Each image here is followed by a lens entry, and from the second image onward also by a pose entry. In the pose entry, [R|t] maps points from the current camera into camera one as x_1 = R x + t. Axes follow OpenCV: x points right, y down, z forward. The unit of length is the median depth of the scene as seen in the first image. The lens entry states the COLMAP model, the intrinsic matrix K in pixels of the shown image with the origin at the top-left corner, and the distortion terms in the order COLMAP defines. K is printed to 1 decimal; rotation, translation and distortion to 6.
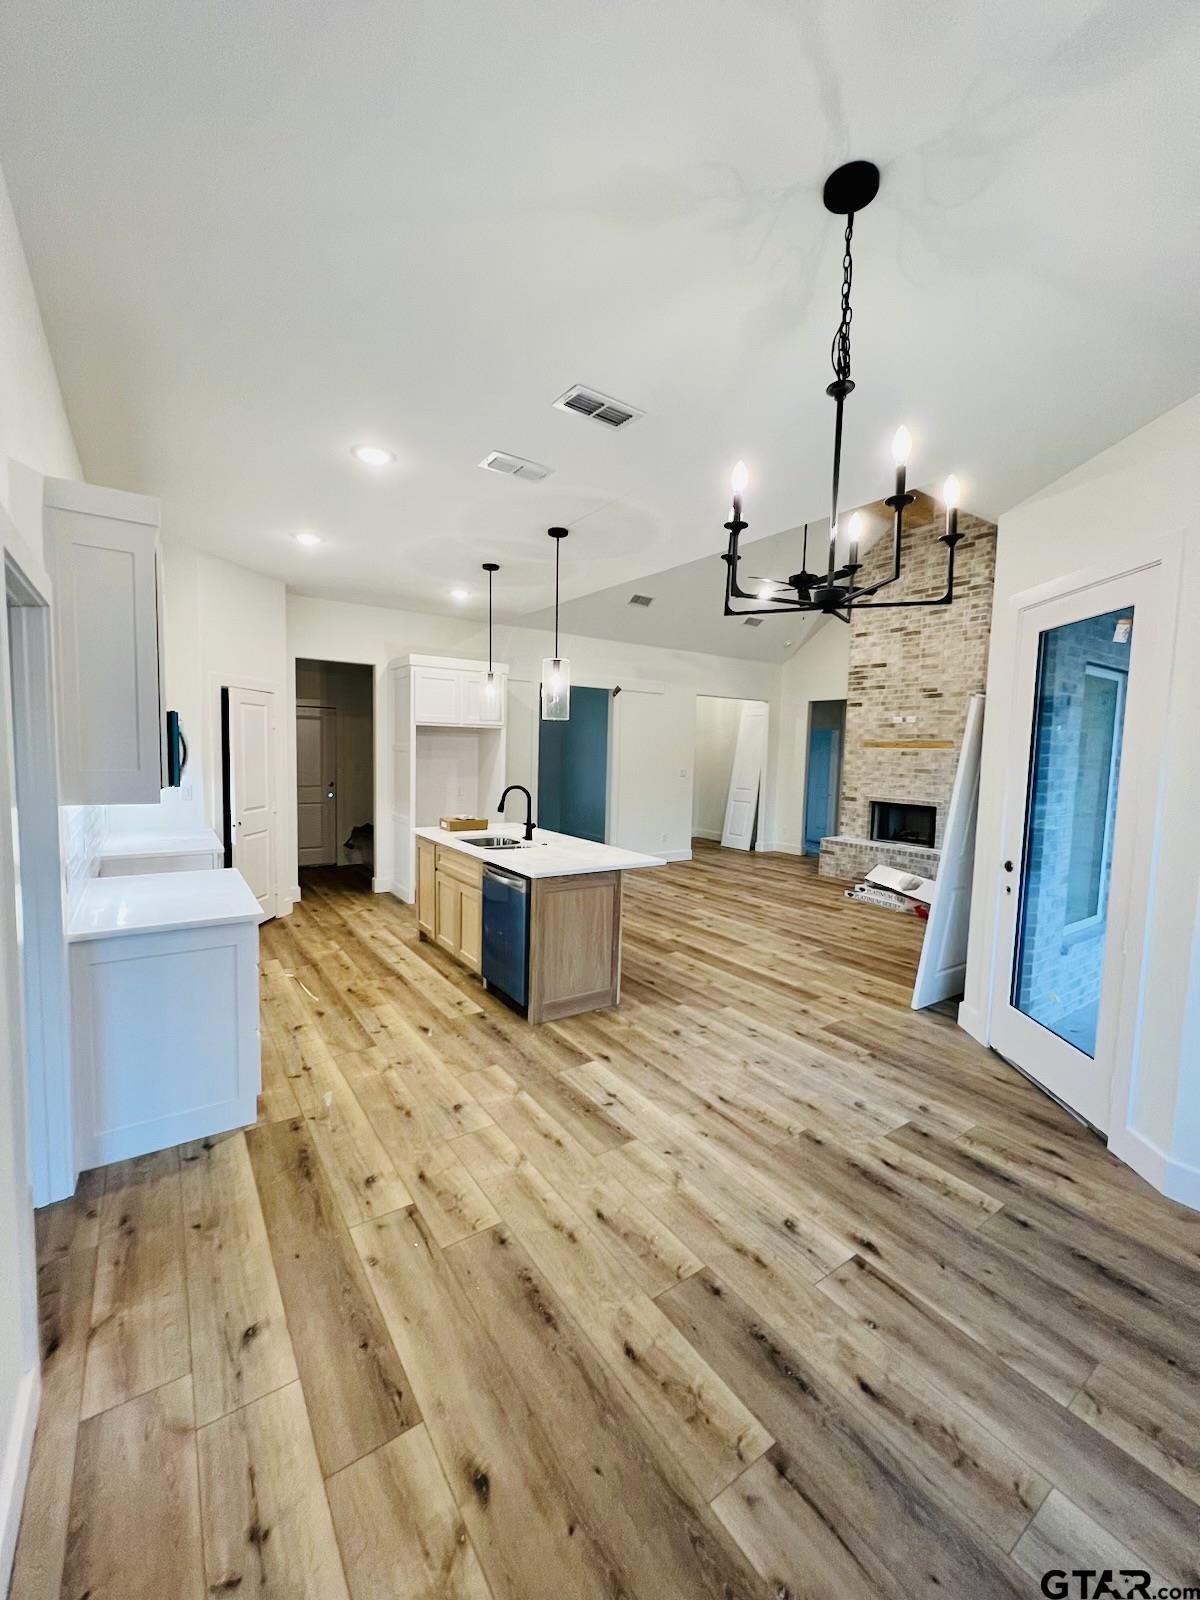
lens RADIAL K [[639.1, 0, 599.5], [0, 639.1, 796.8], [0, 0, 1]] dist [-0.000479, 0.000308]
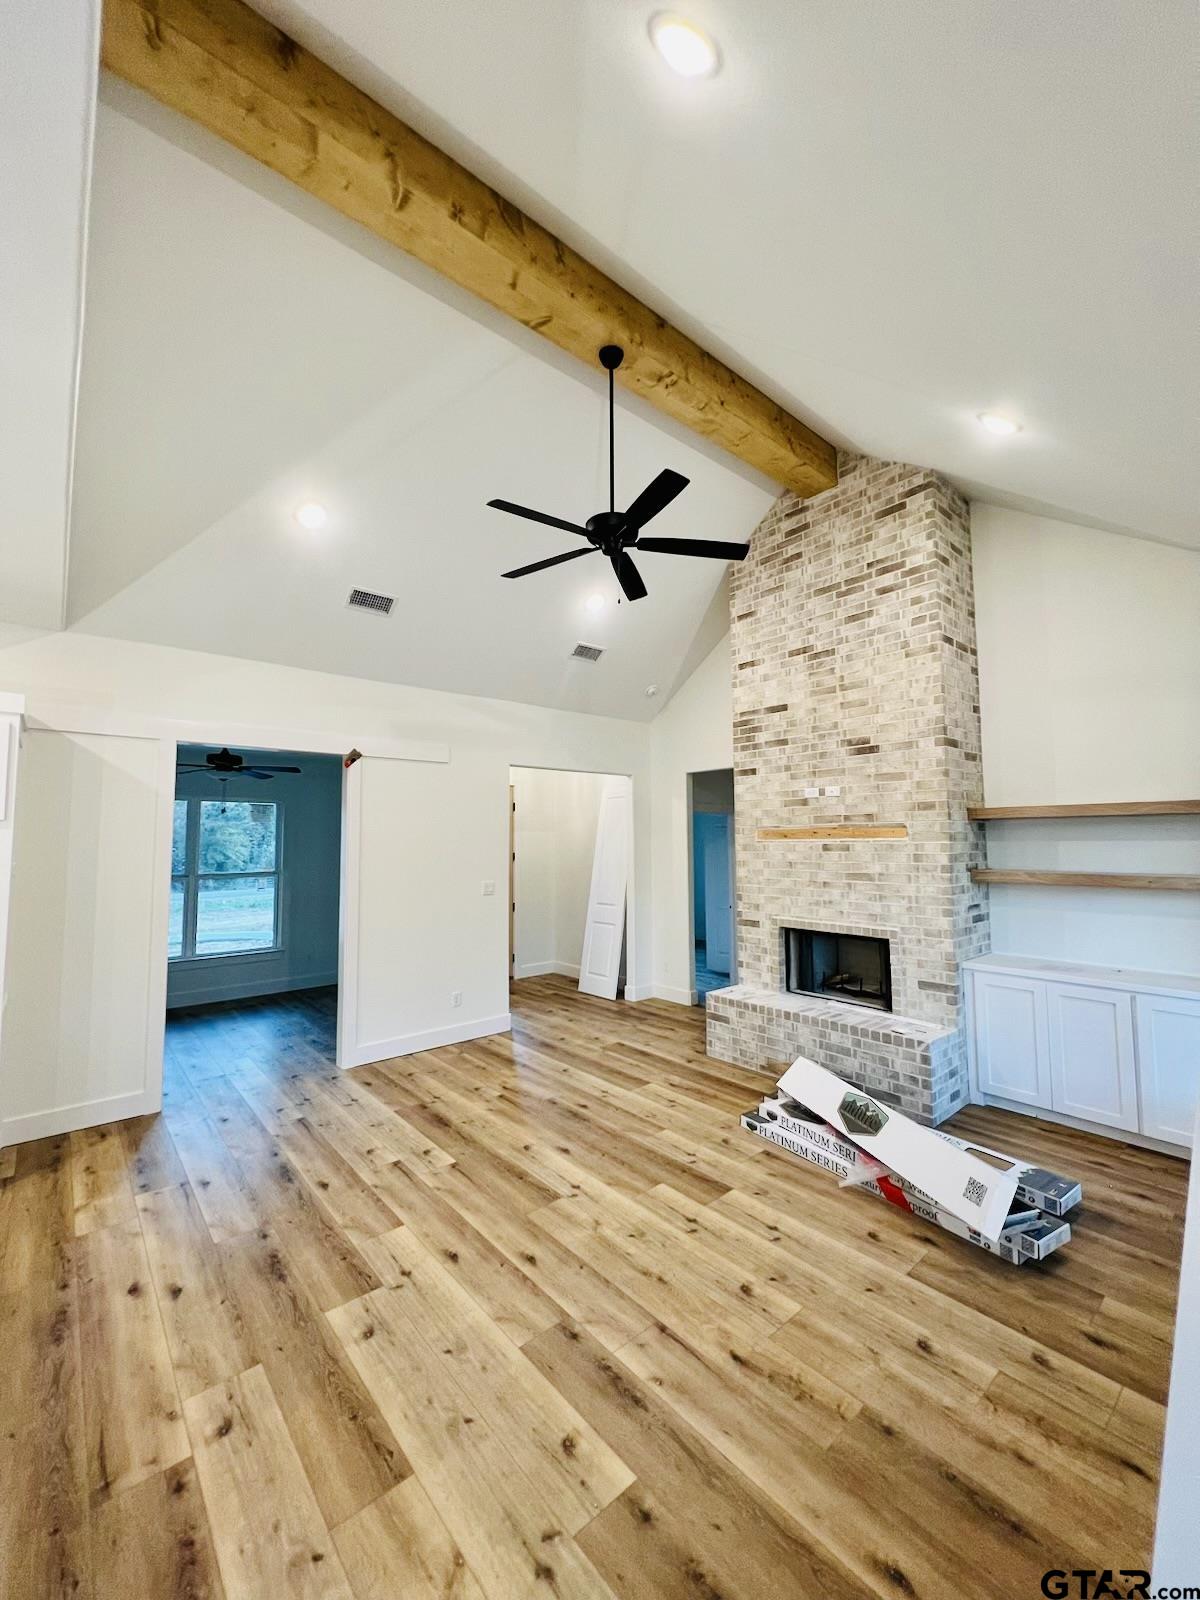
lens RADIAL K [[639.1, 0, 599.5], [0, 639.1, 797.3], [0, 0, 1]] dist [-0.000479, 0.000308]
pose [[0.994655, -0.025752, 0.099993, 0.214489], [0.039998, 0.988886, -0.143194, -0.038637], [-0.095194, 0.146428, 0.984630, 0.440733]]
